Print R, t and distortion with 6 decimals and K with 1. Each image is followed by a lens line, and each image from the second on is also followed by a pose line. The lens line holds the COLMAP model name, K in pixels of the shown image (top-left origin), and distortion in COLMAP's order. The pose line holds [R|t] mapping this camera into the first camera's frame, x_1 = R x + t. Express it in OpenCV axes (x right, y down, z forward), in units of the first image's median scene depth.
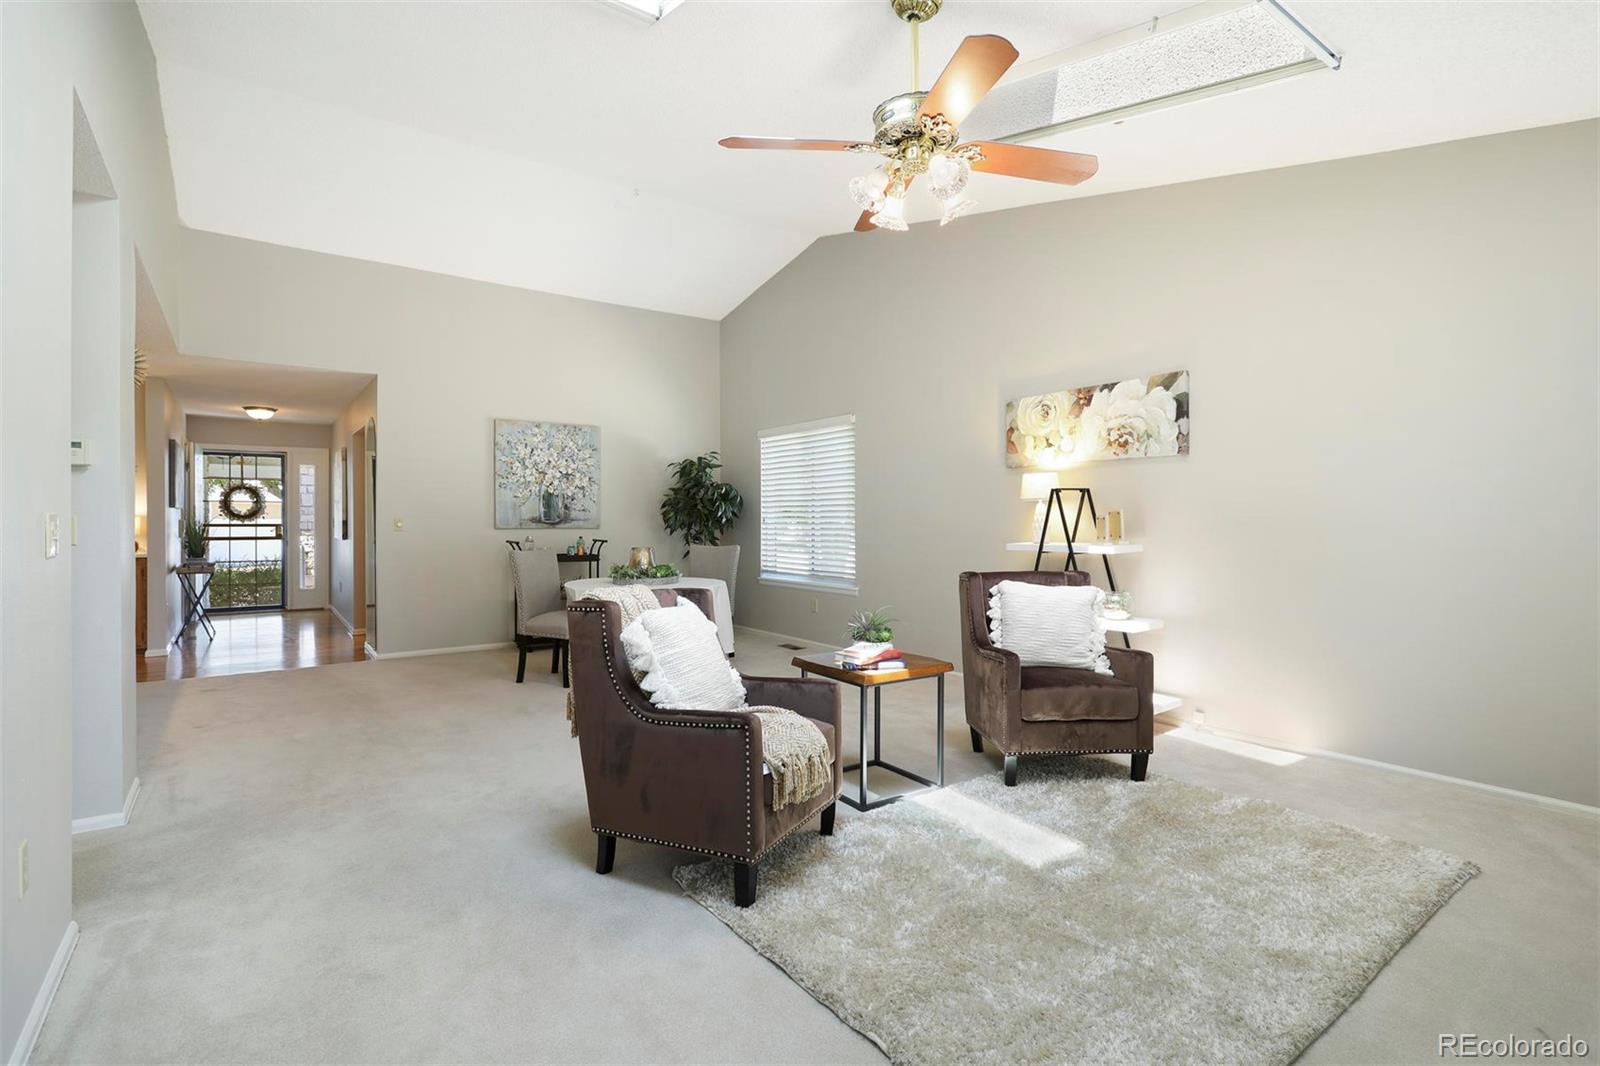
lens RADIAL K [[763.6, 0, 800.5], [0, 763.6, 519.3], [0, 0, 1]] dist [-0.000260, 0.000611]
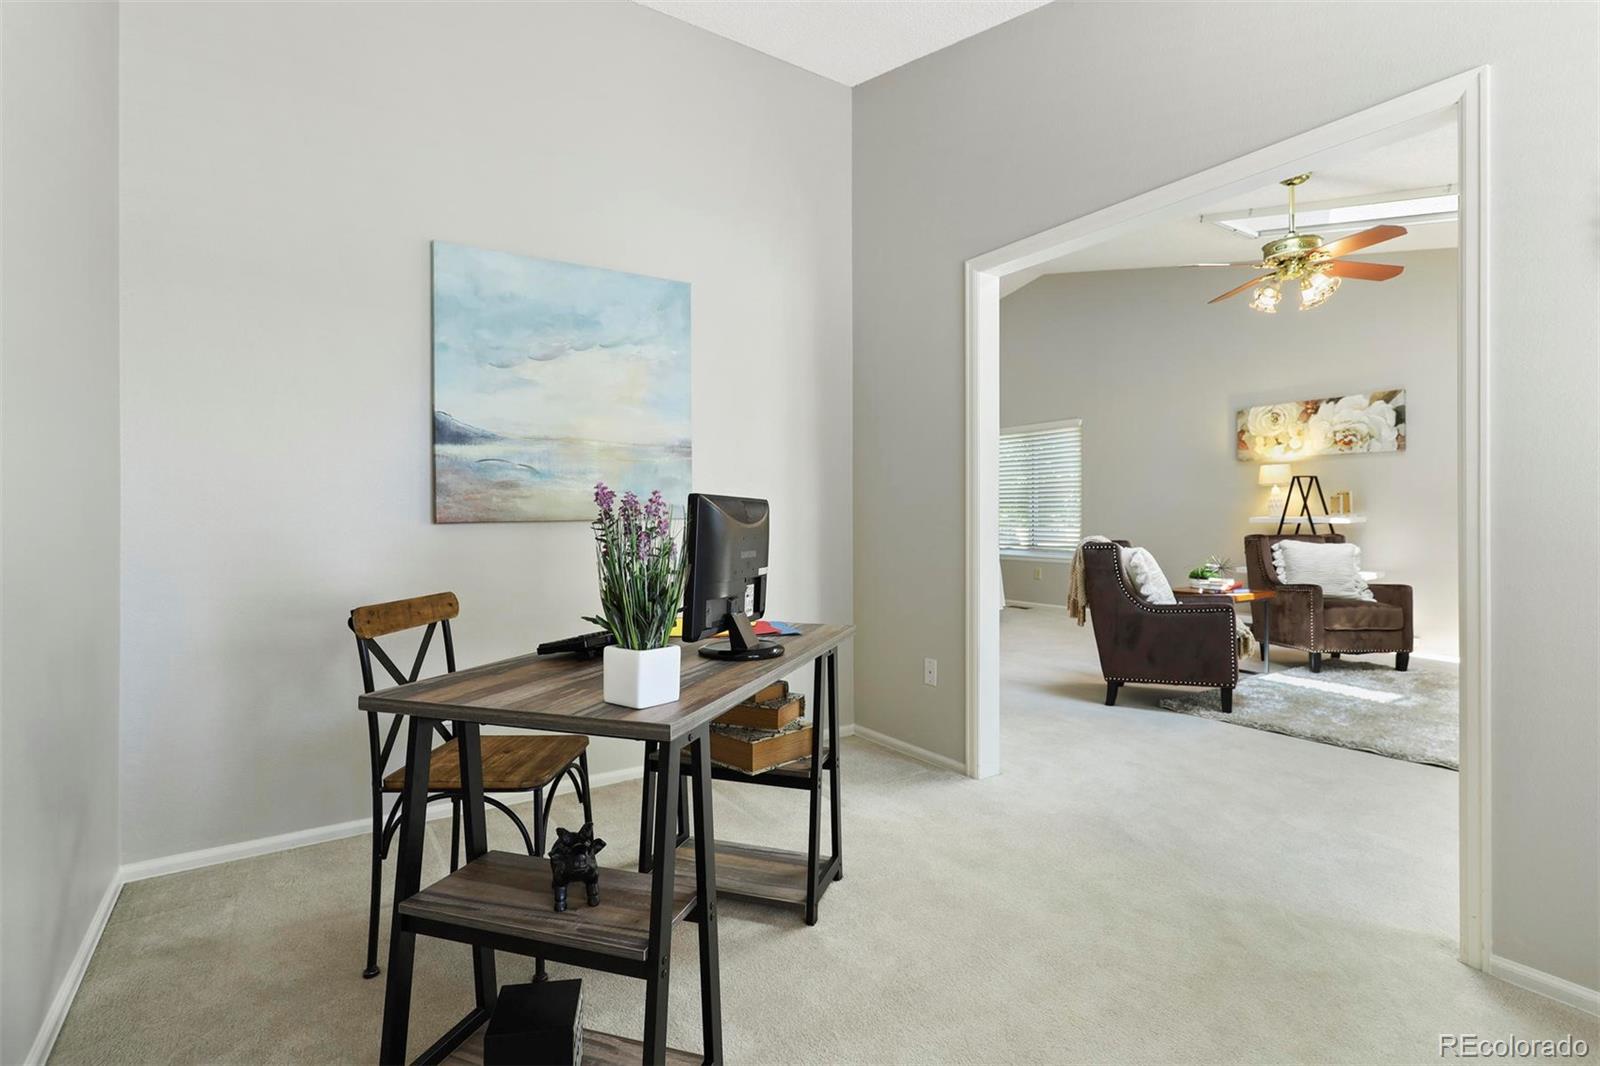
lens RADIAL K [[763.6, 0, 800.5], [0, 763.6, 519.3], [0, 0, 1]] dist [-0.000260, 0.000611]
pose [[0.999010, -0.002362, -0.044428, -0.298942], [0.002724, 0.999963, 0.008109, 0.014296], [0.044407, -0.008222, 0.998980, -0.242148]]
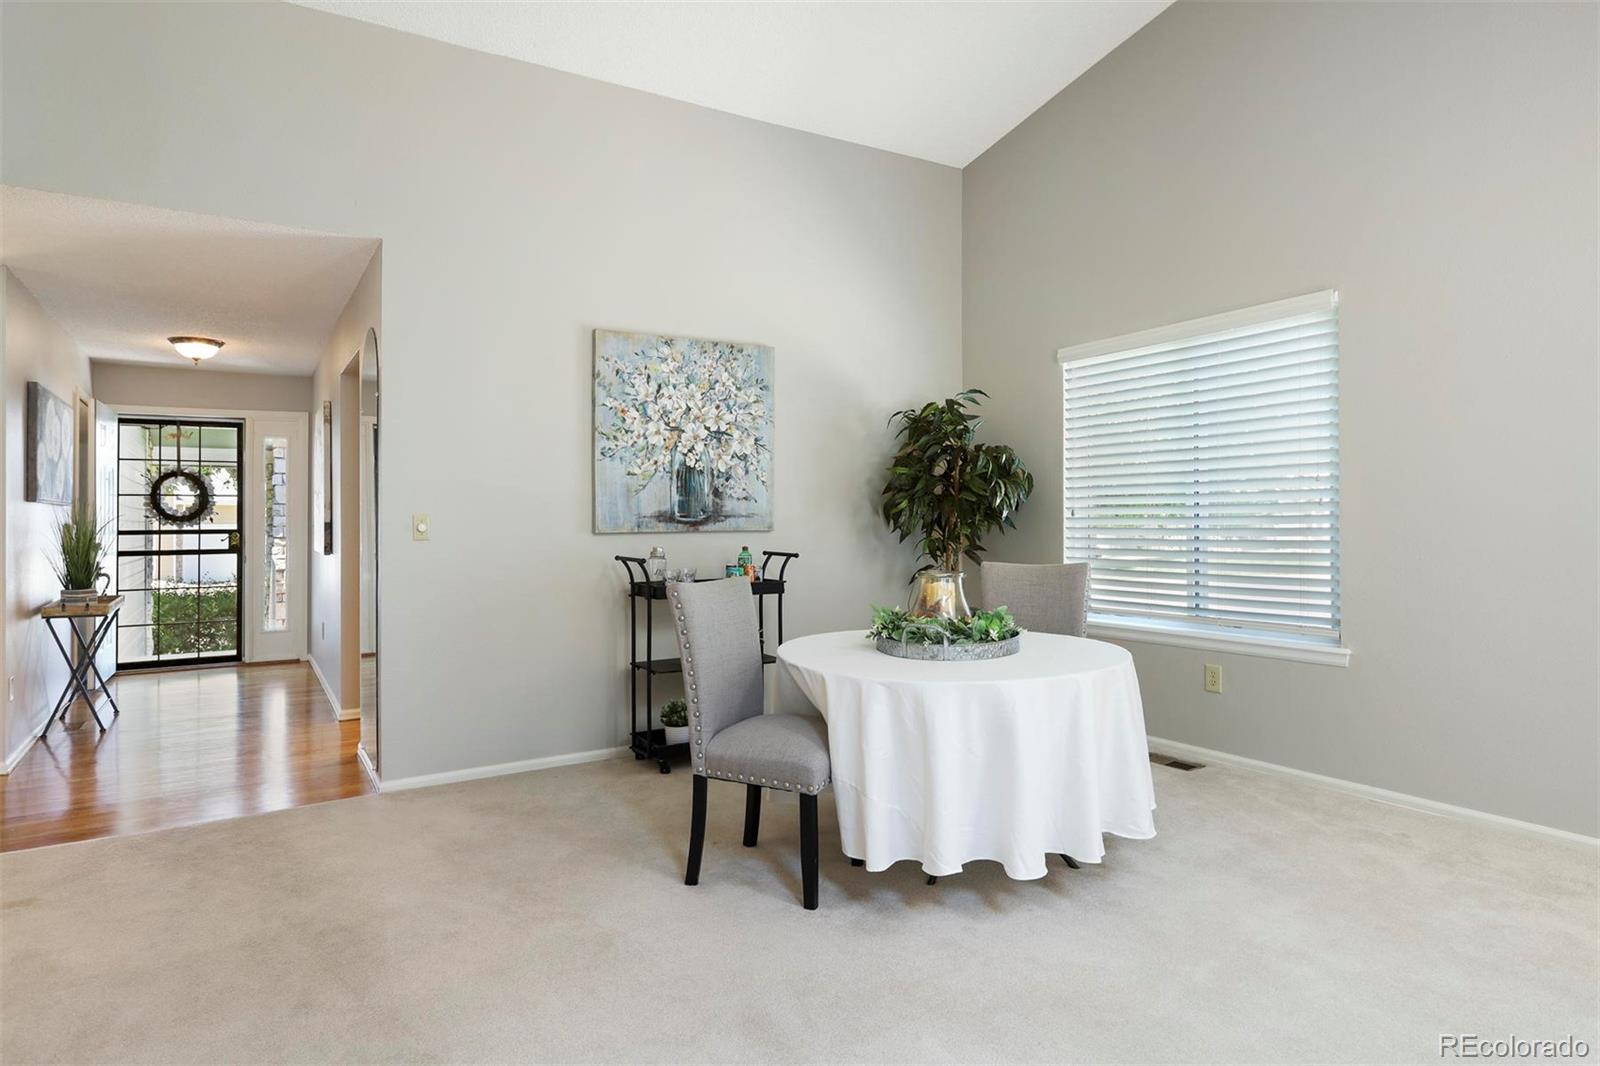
lens RADIAL K [[898.3, 0, 805.0], [0, 898.3, 492.1], [0, 0, 1]] dist [0.000173, -0.000009]
pose [[0.997853, -0.013174, -0.064160, -0.206675], [0.011311, 0.999506, -0.029323, 0.003143], [0.064514, 0.028534, 0.997509, 0.371914]]
